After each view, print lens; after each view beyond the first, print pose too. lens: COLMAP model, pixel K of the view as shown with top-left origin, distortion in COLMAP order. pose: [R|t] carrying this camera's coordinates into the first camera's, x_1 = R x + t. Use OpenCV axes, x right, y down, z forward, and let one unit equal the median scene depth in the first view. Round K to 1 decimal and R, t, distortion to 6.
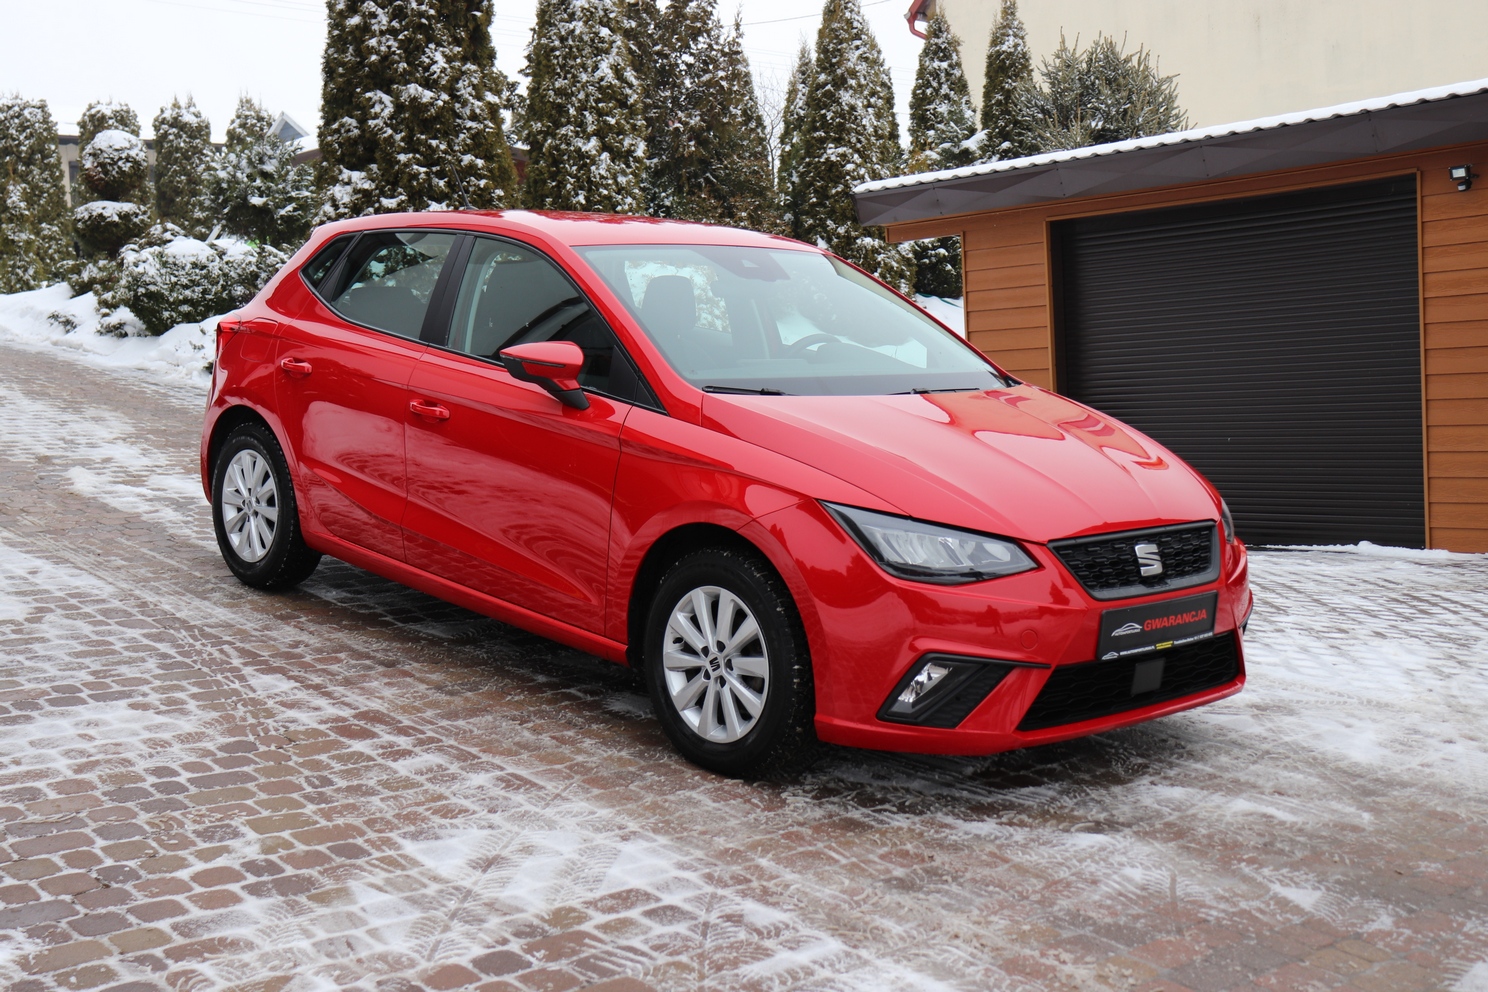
lens RADIAL K [[1780.2, 0, 732.6], [0, 1780.2, 510.0], [0, 0, 1]] dist [-0.021075, 0.000000]
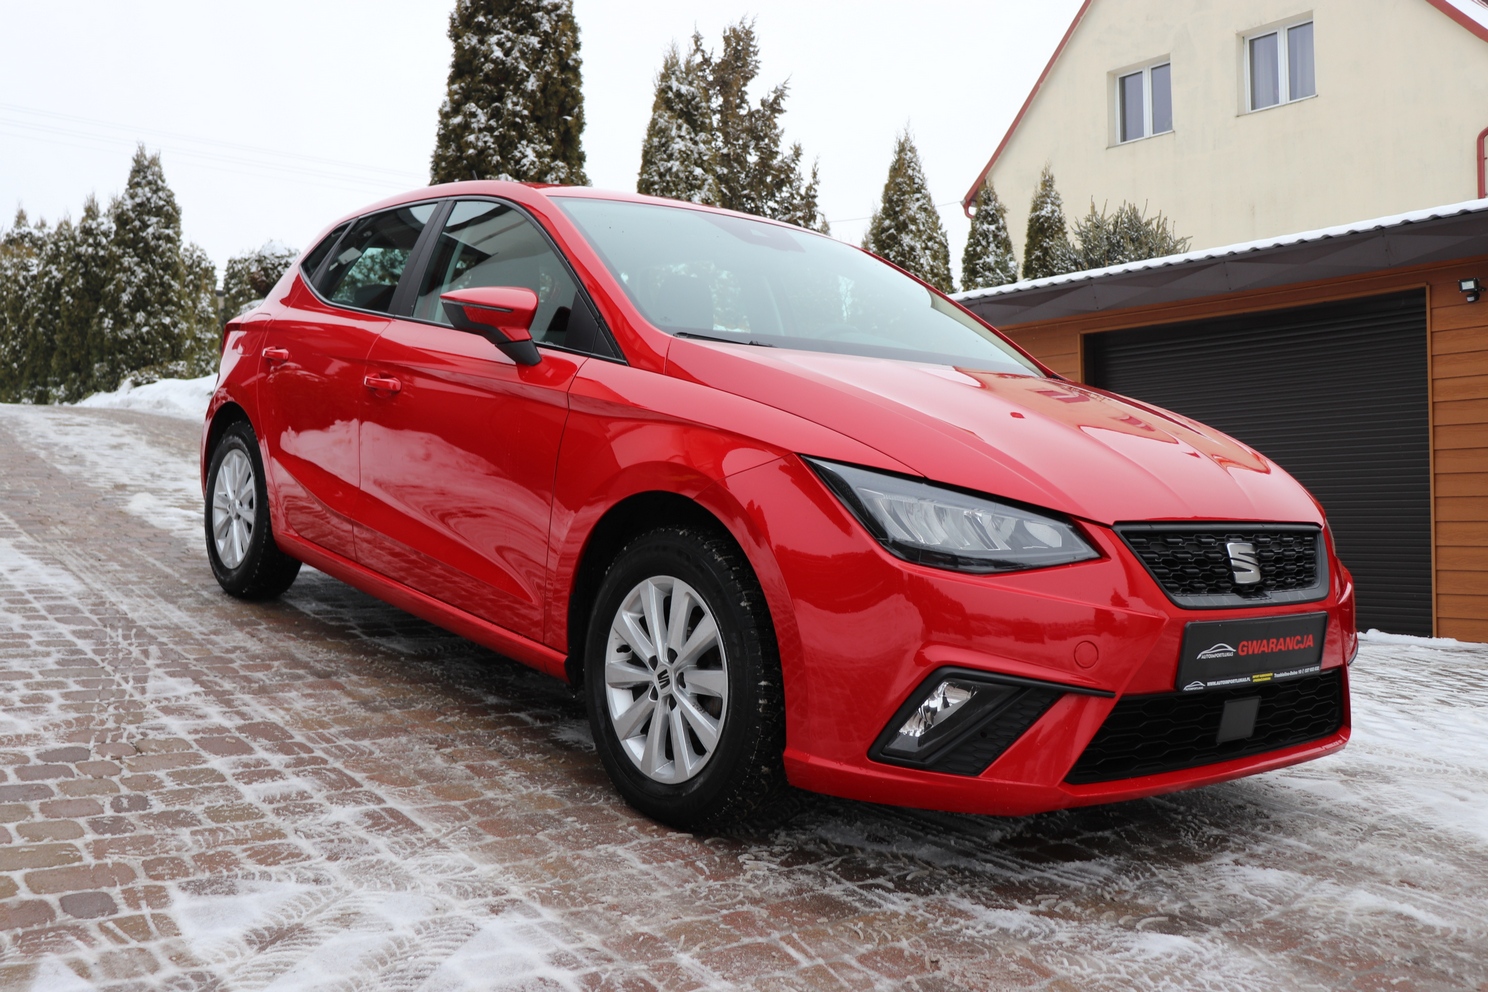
lens RADIAL K [[1405.7, 0, 730.9], [0, 1405.7, 506.4], [0, 0, 1]] dist [-0.083196, 0.000000]
pose [[0.997374, 0.037145, -0.062179, 0.049434], [-0.041652, 0.996475, -0.072819, 0.051588], [0.059255, 0.075217, 0.995405, 0.370160]]
